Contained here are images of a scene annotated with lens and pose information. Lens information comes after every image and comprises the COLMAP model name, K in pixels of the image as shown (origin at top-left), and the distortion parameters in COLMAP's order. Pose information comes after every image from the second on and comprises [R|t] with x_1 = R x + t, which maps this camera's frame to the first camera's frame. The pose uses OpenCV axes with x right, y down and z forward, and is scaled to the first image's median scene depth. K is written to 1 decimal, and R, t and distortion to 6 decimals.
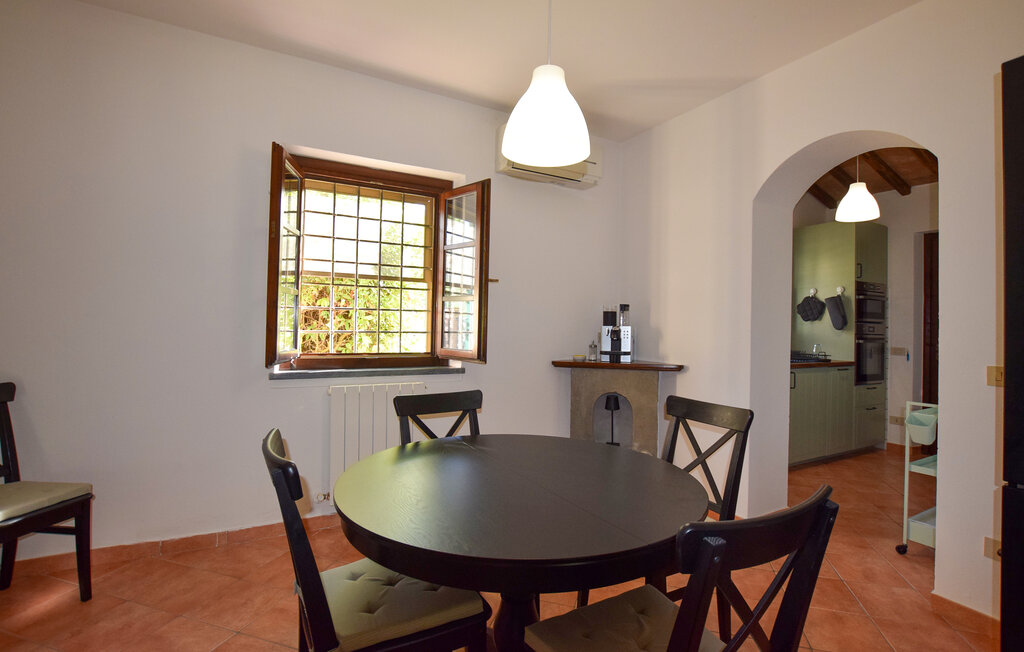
lens RADIAL K [[484.1, 0, 510.8], [0, 484.1, 322.9], [0, 0, 1]] dist [-0.019507, -0.000348]
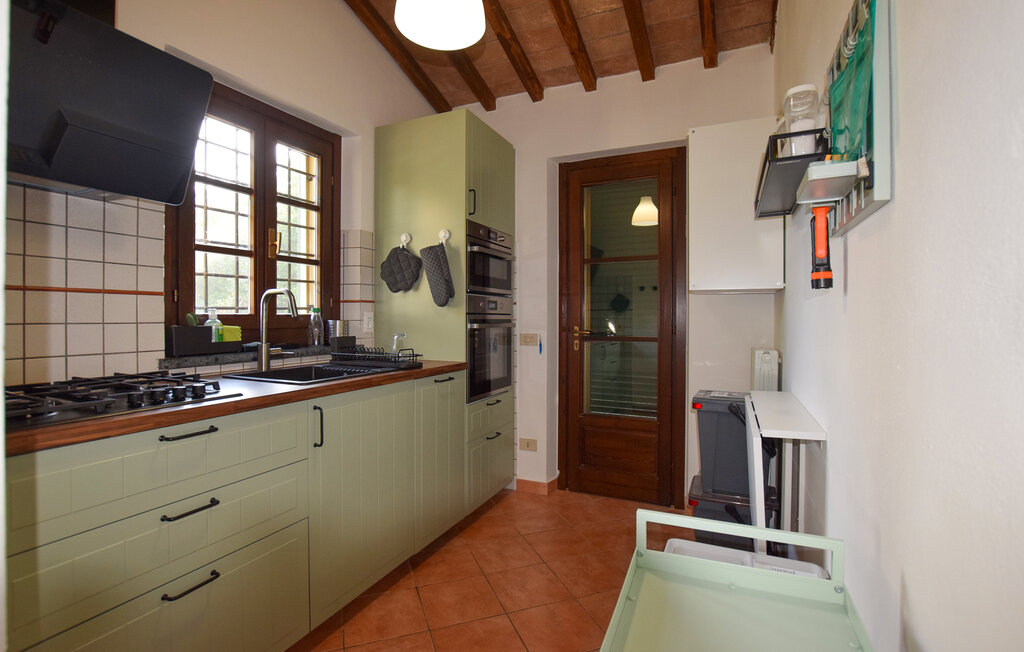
lens RADIAL K [[484.1, 0, 510.7], [0, 484.1, 321.7], [0, 0, 1]] dist [-0.019507, -0.000348]
pose [[0.808619, -0.021212, 0.587949, 0.413366], [0.008080, 0.999656, 0.024953, 0.018872], [-0.588277, -0.015427, 0.808513, 0.493048]]
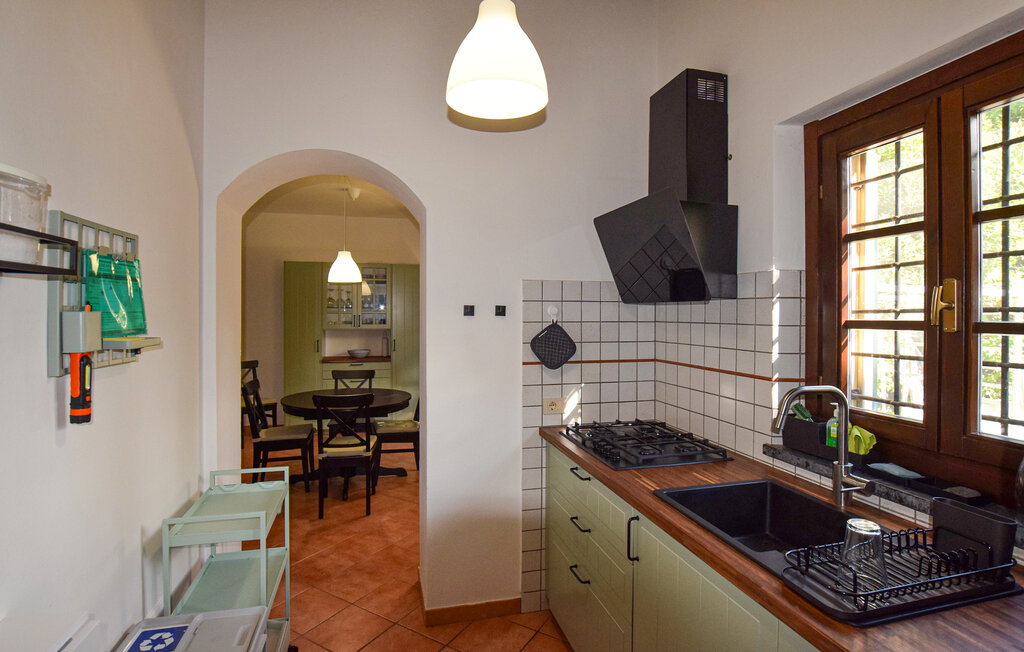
lens RADIAL K [[484.1, 0, 509.2], [0, 484.1, 318.6], [0, 0, 1]] dist [-0.019507, -0.000348]
pose [[-0.252548, -0.013779, -0.967486, 0.791950], [0.000088, 0.999898, -0.014264, -0.032930], [0.967584, -0.003687, -0.252521, 0.823705]]
